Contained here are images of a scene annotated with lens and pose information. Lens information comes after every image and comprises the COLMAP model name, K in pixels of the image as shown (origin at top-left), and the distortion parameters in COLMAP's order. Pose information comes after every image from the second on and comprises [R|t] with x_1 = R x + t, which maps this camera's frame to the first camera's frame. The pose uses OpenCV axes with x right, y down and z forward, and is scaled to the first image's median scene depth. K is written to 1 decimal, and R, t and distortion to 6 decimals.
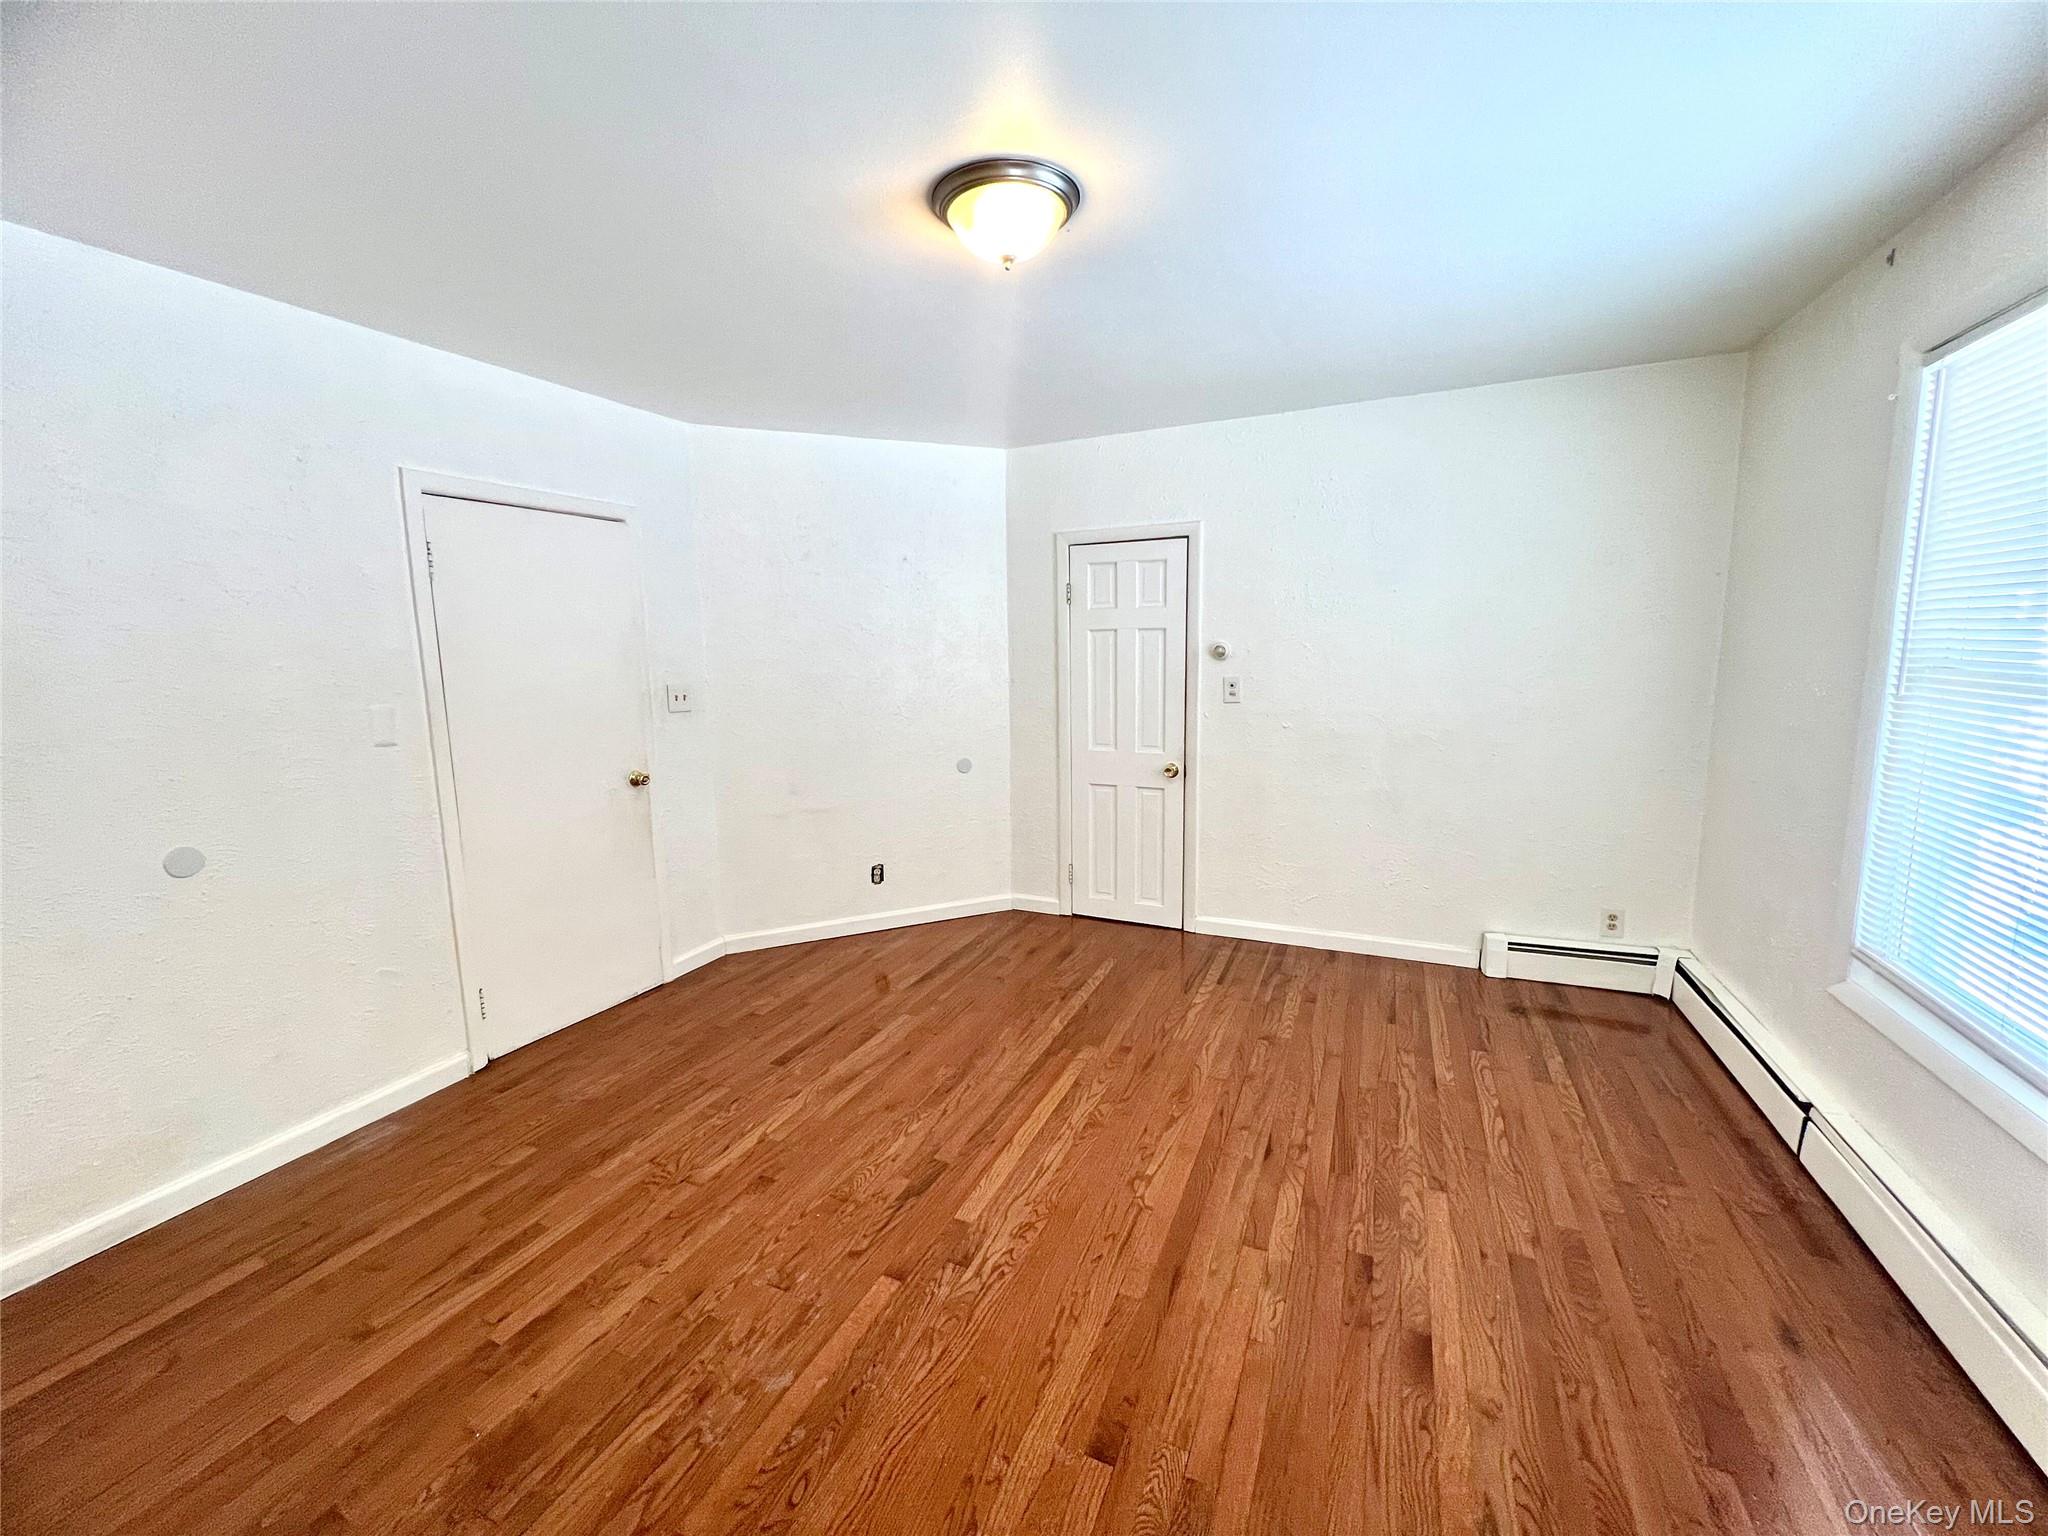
lens RADIAL K [[818.0, 0, 1015.8], [0, 818.0, 762.9], [0, 0, 1]] dist [-0.000698, 0.000561]
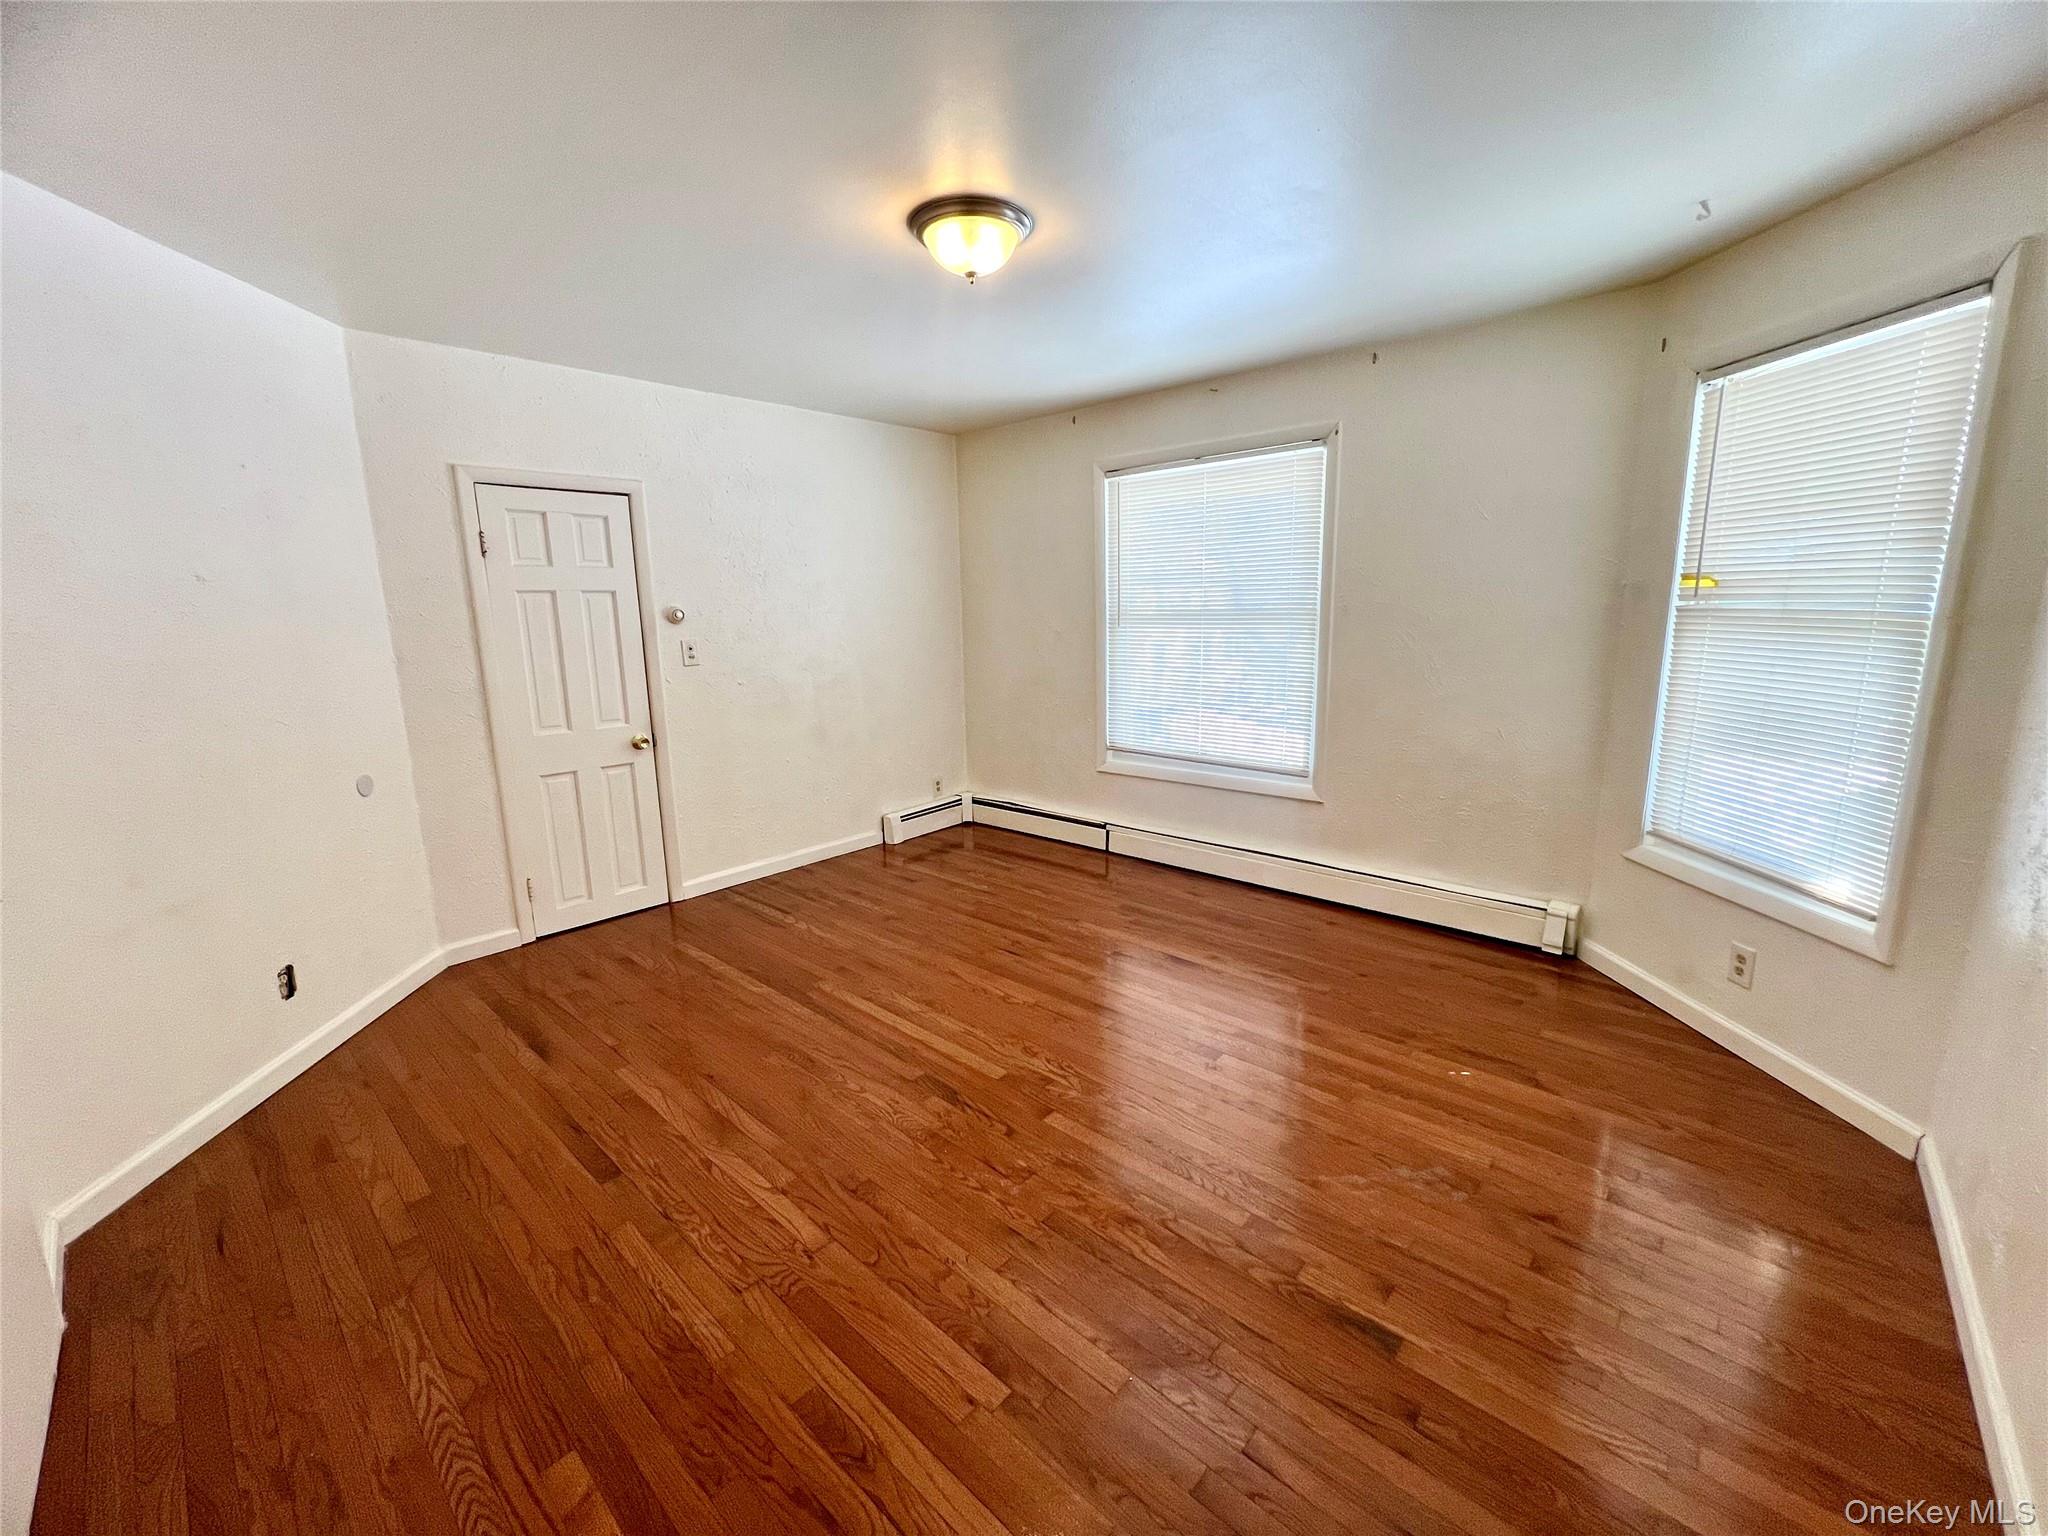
lens RADIAL K [[818.0, 0, 1021.9], [0, 818.0, 763.7], [0, 0, 1]] dist [-0.000698, 0.000561]
pose [[0.304766, -0.169793, 0.937170, -0.707045], [0.151708, 0.980072, 0.128231, -0.025517], [-0.940267, 0.103096, 0.324452, 0.342738]]
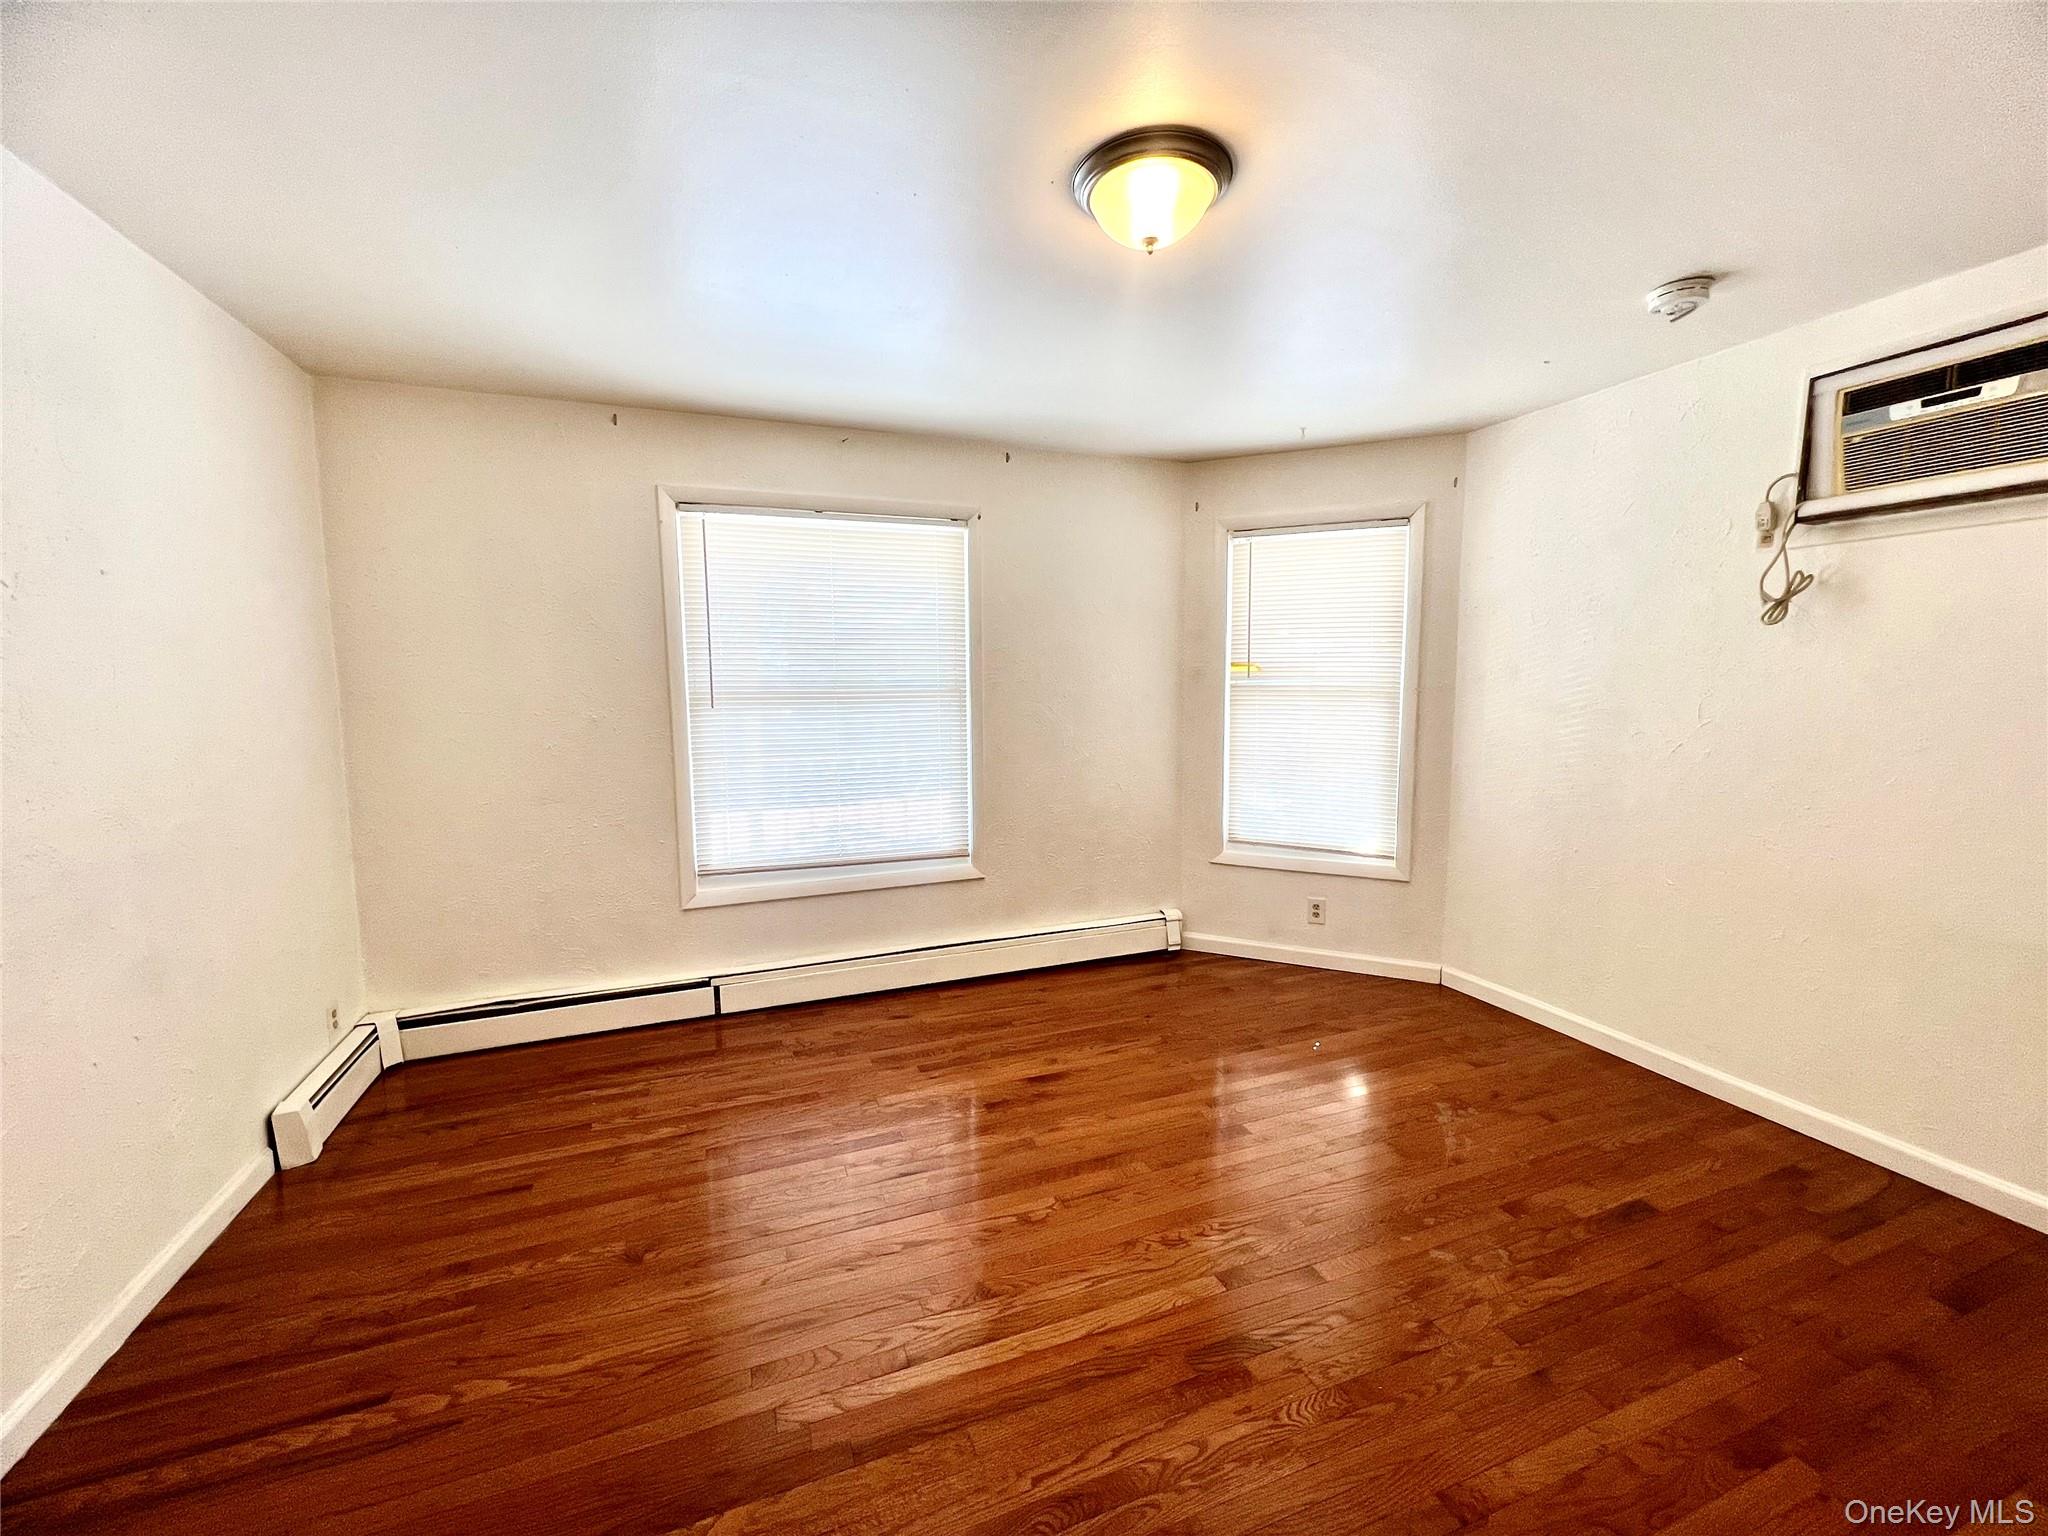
lens RADIAL K [[818.0, 0, 1016.7], [0, 818.0, 763.4], [0, 0, 1]] dist [-0.000698, 0.000561]
pose [[-0.709282, -0.048462, 0.703257, -0.331396], [0.122626, 0.973941, 0.190791, -0.132385], [-0.694177, 0.221562, -0.684857, 1.058714]]
